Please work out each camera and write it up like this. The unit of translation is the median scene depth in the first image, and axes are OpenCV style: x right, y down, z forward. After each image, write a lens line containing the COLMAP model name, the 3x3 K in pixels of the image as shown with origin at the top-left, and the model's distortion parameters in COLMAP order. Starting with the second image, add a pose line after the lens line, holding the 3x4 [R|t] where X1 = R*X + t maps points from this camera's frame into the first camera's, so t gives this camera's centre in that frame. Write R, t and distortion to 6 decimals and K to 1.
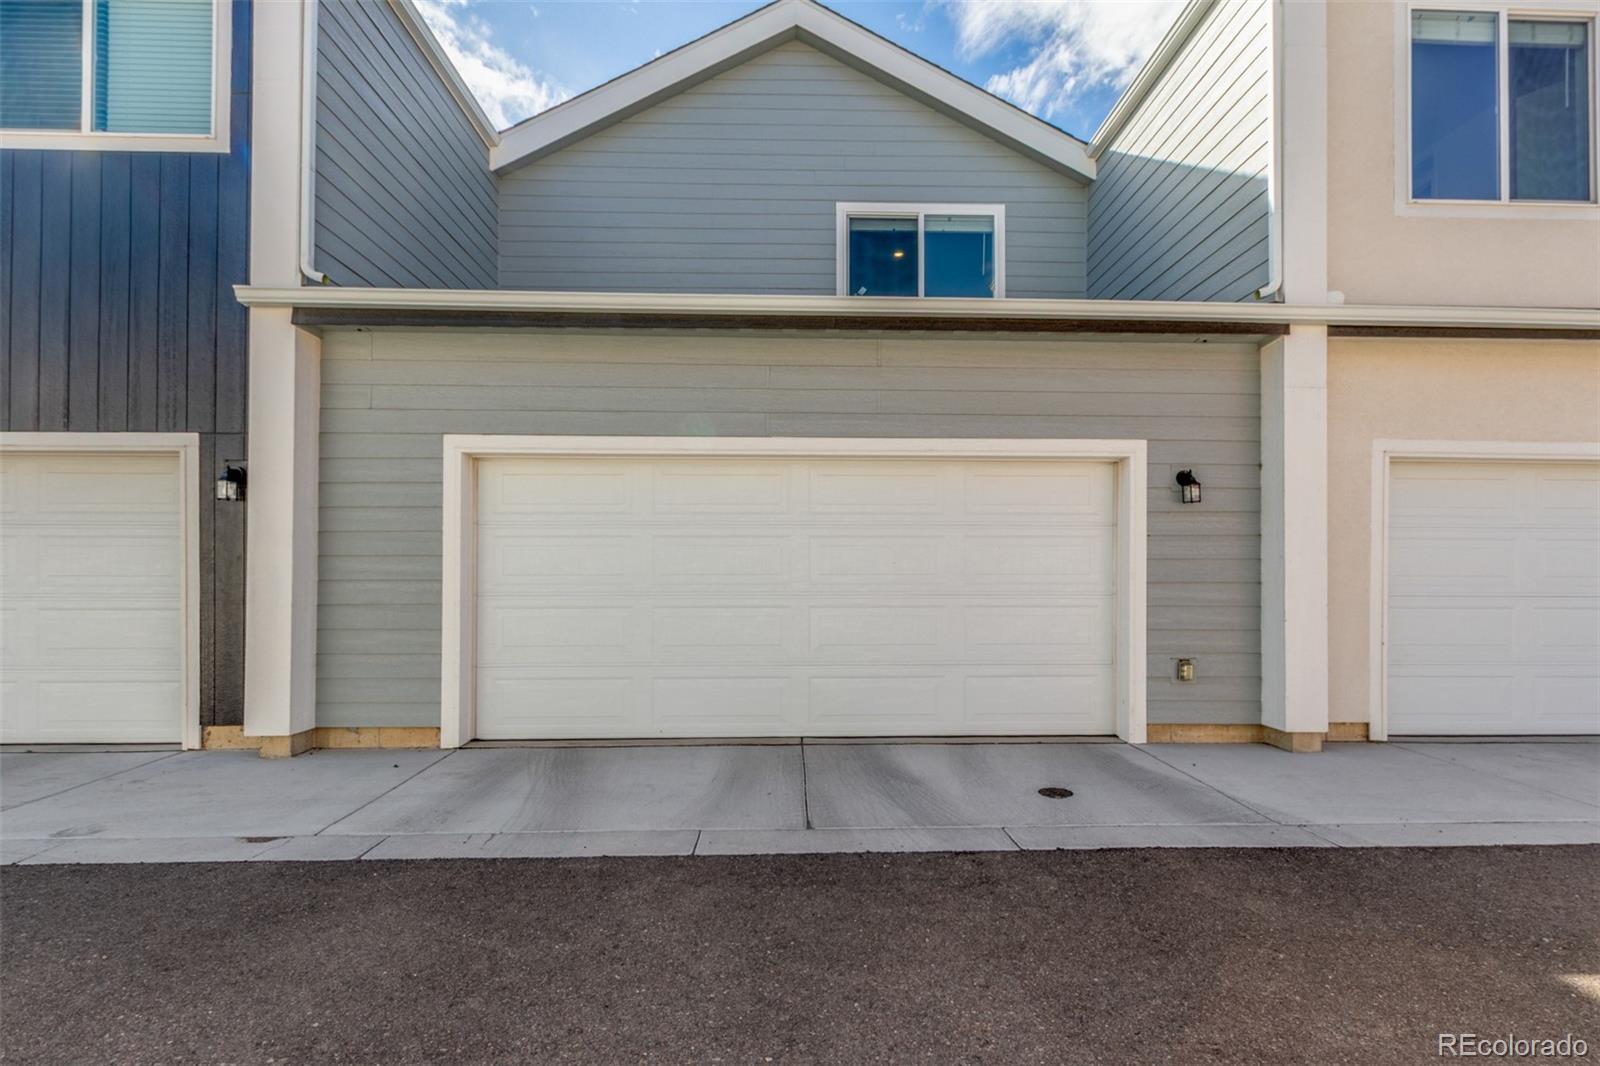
lens RADIAL K [[762.9, 0, 802.0], [0, 762.9, 558.7], [0, 0, 1]] dist [0.007207, -0.000454]
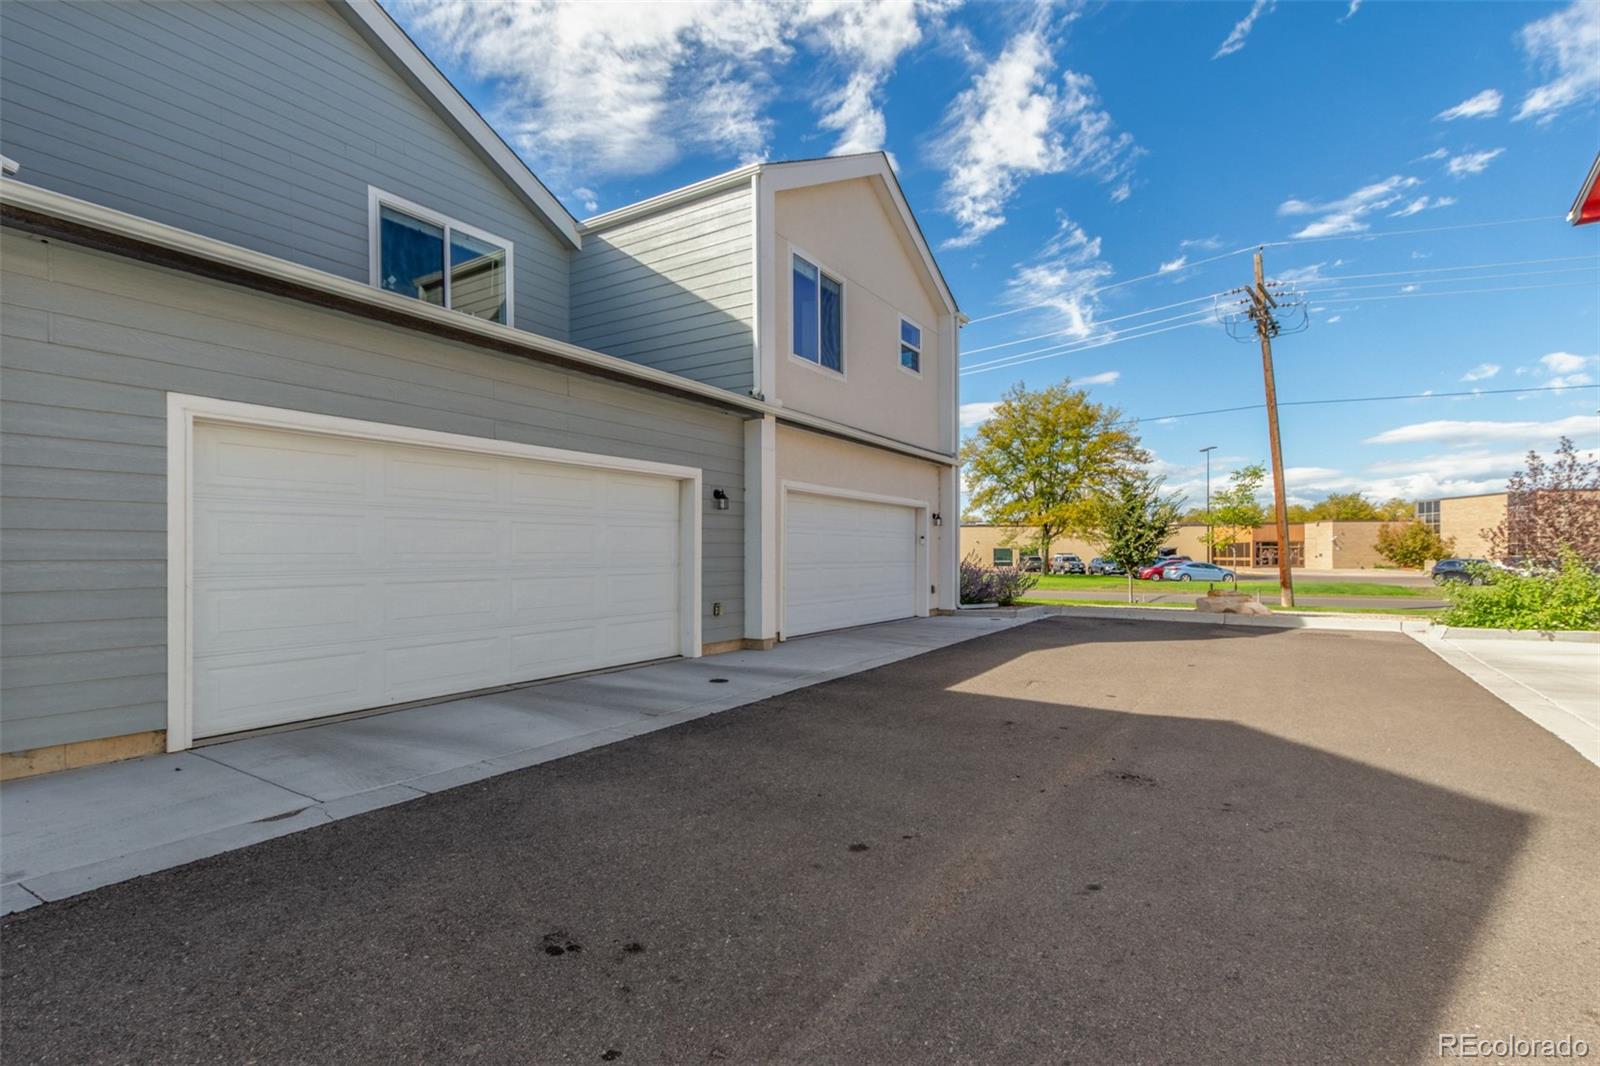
lens RADIAL K [[754.8, 0, 807.3], [0, 754.8, 541.3], [0, 0, 1]] dist [0.001262, -0.000561]
pose [[0.561869, 0.010991, 0.827153, -0.753784], [-0.017059, 0.999853, -0.001697, -0.004081], [-0.827050, -0.013157, 0.561974, -0.083386]]
